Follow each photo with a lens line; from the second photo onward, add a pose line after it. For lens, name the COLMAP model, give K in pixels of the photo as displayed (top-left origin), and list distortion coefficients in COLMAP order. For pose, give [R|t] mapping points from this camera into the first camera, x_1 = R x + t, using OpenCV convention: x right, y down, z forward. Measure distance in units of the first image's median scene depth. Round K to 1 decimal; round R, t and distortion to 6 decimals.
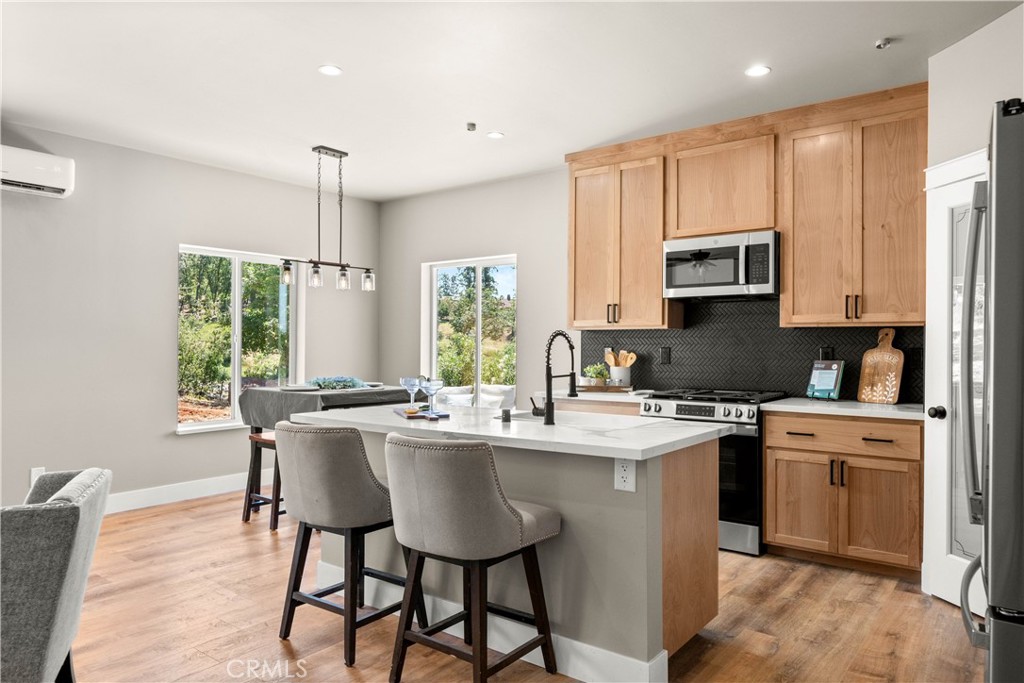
lens RADIAL K [[672.2, 0, 517.1], [0, 672.2, 344.3], [0, 0, 1]] dist [-0.007858, 0.003873]
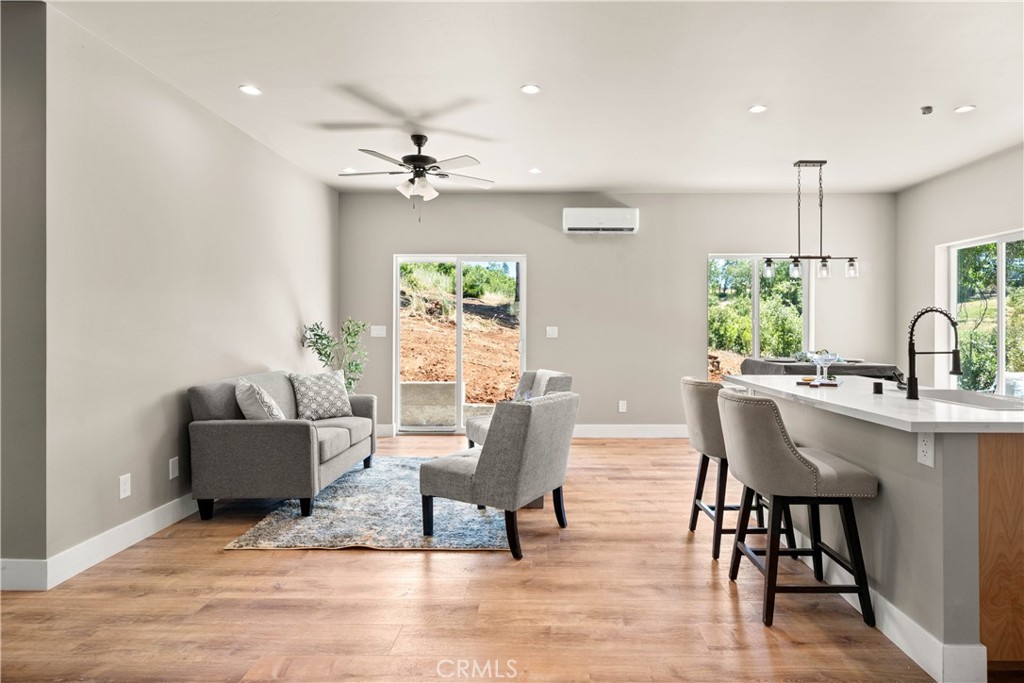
lens RADIAL K [[561.3, 0, 540.7], [0, 561.3, 328.5], [0, 0, 1]] dist [-0.000648, 0.002180]
pose [[0.601558, -0.000255, -0.798829, 0.261111], [-0.000325, 1.000000, -0.000563, 0.008316], [0.798829, 0.000599, 0.601558, 0.020092]]
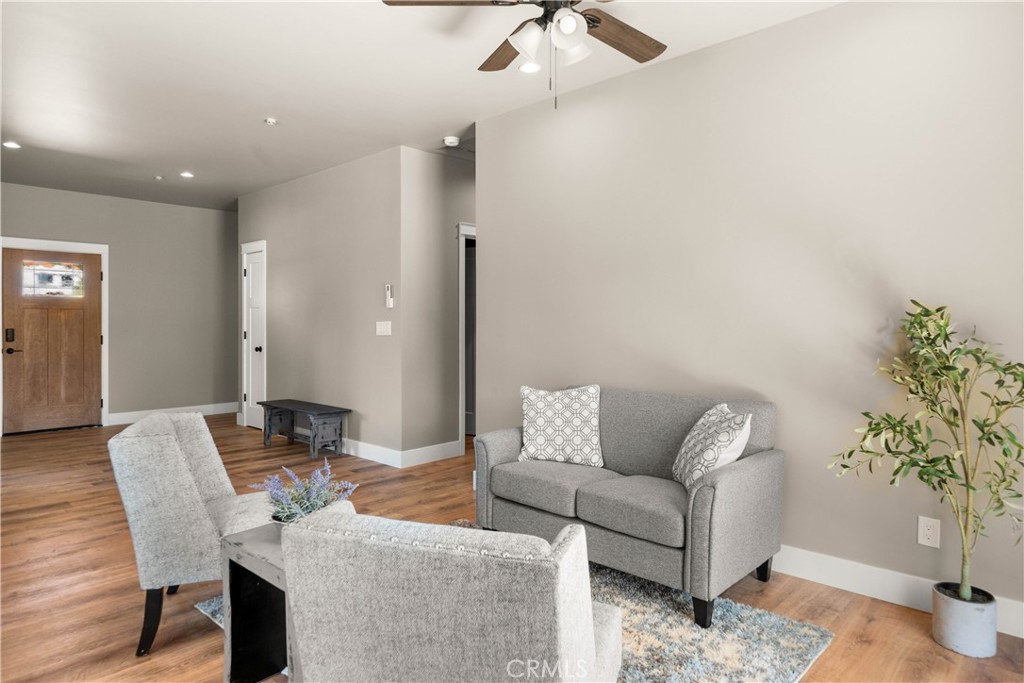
lens RADIAL K [[611.2, 0, 505.9], [0, 611.2, 323.2], [0, 0, 1]] dist [-0.005251, 0.003071]
pose [[-0.994470, -0.002562, 0.104986, -0.674660], [-0.002250, 0.999993, 0.003084, 0.000612], [-0.104993, 0.002831, -0.994469, 0.966268]]
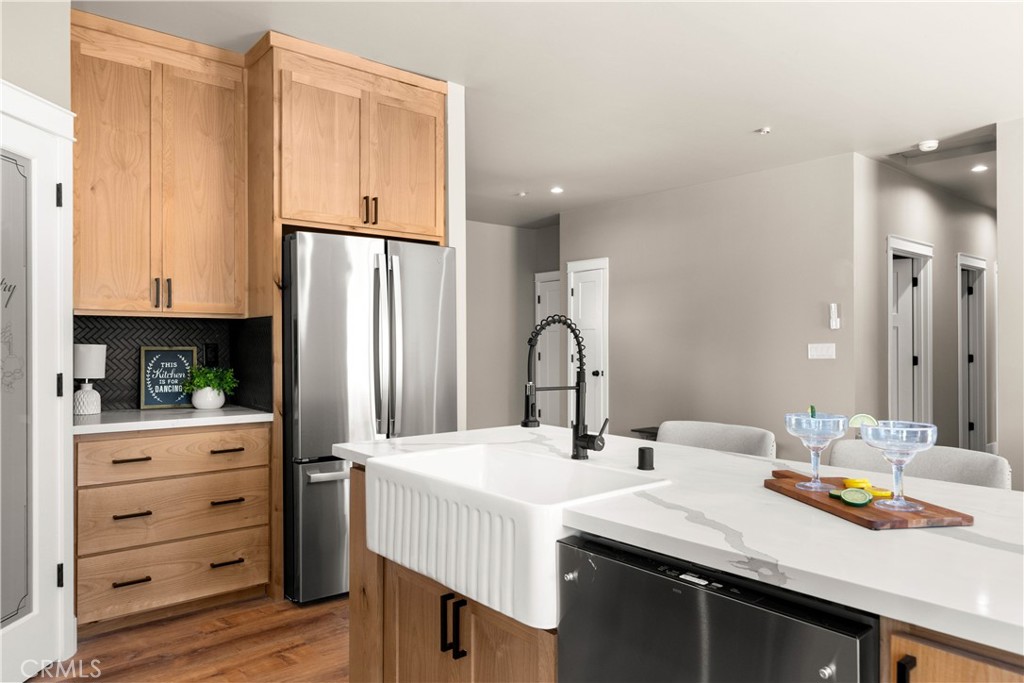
lens RADIAL K [[672.2, 0, 508.2], [0, 672.2, 342.7], [0, 0, 1]] dist [-0.007858, 0.003873]
pose [[-0.976261, -0.001104, 0.216593, -0.017624], [-0.001857, 0.999993, -0.003276, 0.005023], [-0.216588, -0.003601, -0.976257, 1.104729]]
